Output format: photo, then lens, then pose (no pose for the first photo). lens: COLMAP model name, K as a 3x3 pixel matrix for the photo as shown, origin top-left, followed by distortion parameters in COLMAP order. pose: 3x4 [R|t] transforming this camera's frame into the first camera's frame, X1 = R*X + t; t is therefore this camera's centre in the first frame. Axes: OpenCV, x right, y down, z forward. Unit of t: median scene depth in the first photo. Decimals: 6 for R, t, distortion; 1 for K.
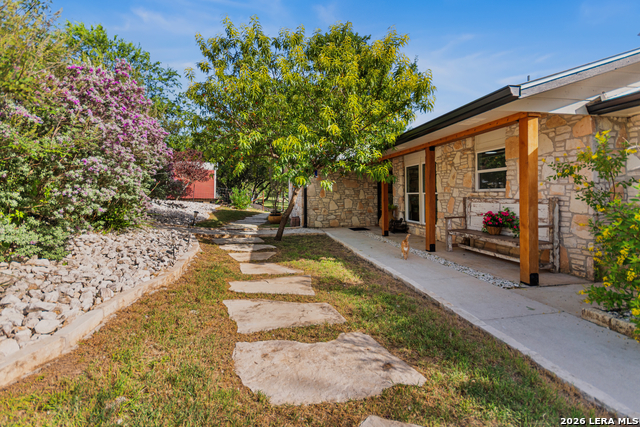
lens RADIAL K [[283.3, 0, 320.0], [0, 283.3, 213.5], [0, 0, 1]] dist [-0.001372, 0.000001]
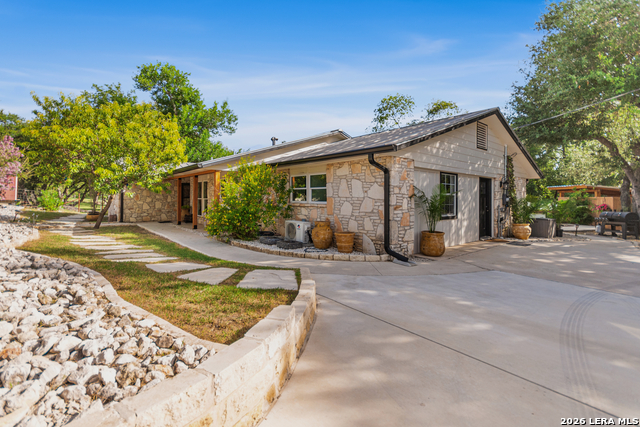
lens RADIAL K [[288.3, 0, 320.0], [0, 288.3, 202.0], [0, 0, 1]] dist [0.000968, 0.000157]
pose [[0.871182, 0.010224, 0.490853, 0.096902], [0.015661, 0.998696, -0.048598, 0.033844], [-0.490710, 0.050025, 0.869886, -0.666892]]
